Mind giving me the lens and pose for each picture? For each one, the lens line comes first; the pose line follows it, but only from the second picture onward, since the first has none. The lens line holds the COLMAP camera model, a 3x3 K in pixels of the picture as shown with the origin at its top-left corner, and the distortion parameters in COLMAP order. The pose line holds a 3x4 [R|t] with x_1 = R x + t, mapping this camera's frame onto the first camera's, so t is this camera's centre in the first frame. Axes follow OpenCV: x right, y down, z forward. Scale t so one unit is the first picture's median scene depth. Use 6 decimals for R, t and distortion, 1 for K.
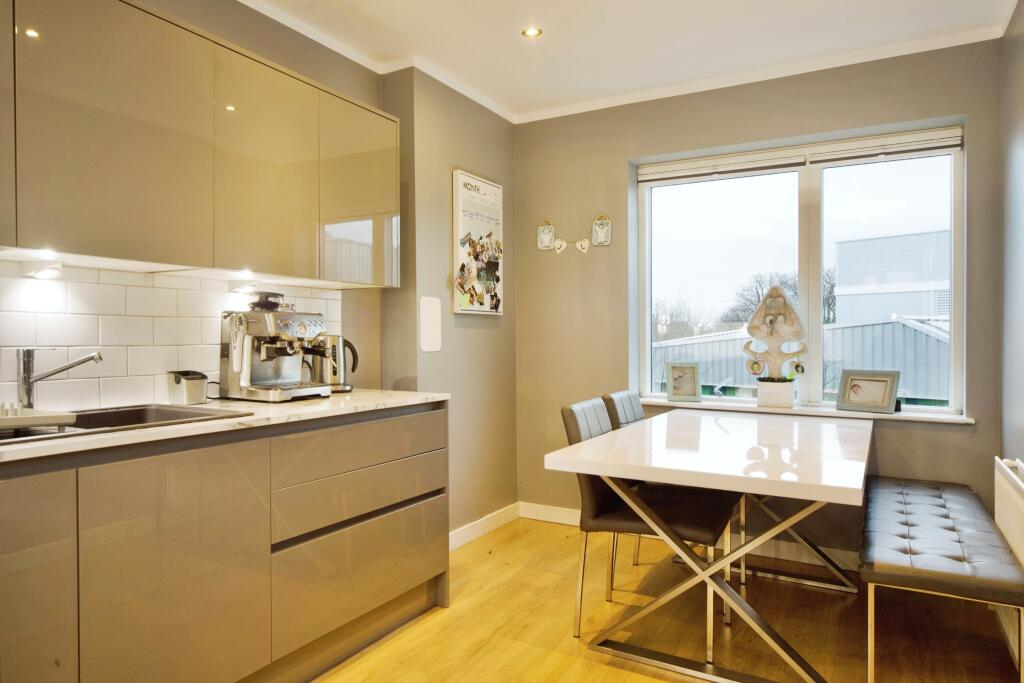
lens RADIAL K [[710.4, 0, 510.9], [0, 710.4, 347.8], [0, 0, 1]] dist [-0.000162, 0.002103]
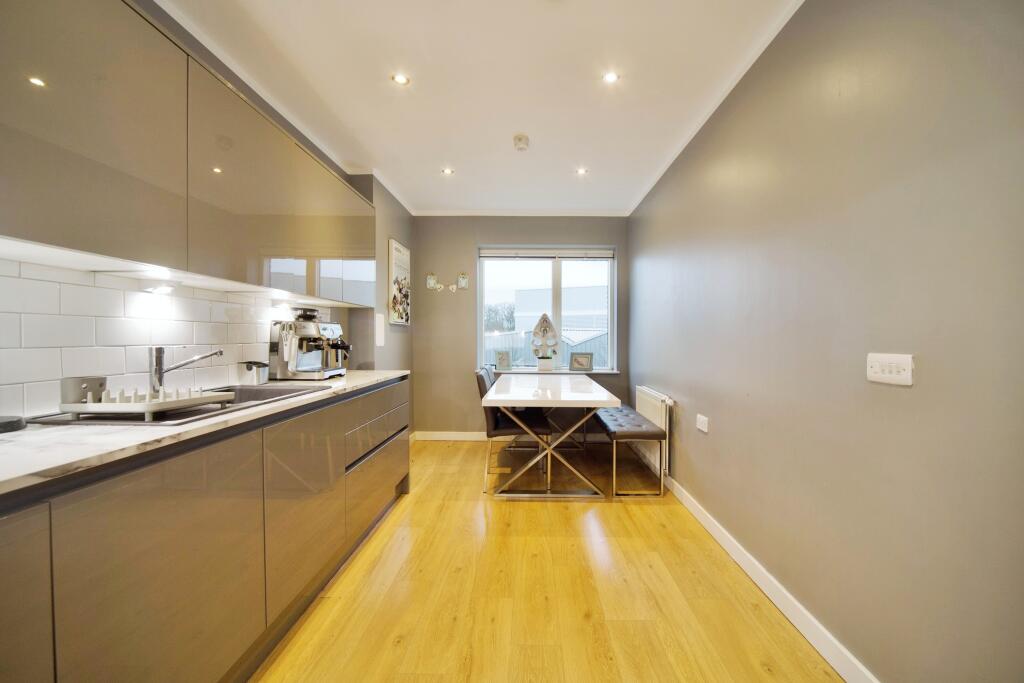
lens RADIAL K [[424.2, 0, 519.0], [0, 424.2, 343.5], [0, 0, 1]] dist [-0.002038, -0.000255]
pose [[0.832142, -0.007530, 0.554512, -0.460198], [0.007246, 0.999970, 0.002706, -0.002113], [-0.554516, 0.001766, 0.832171, -0.014260]]
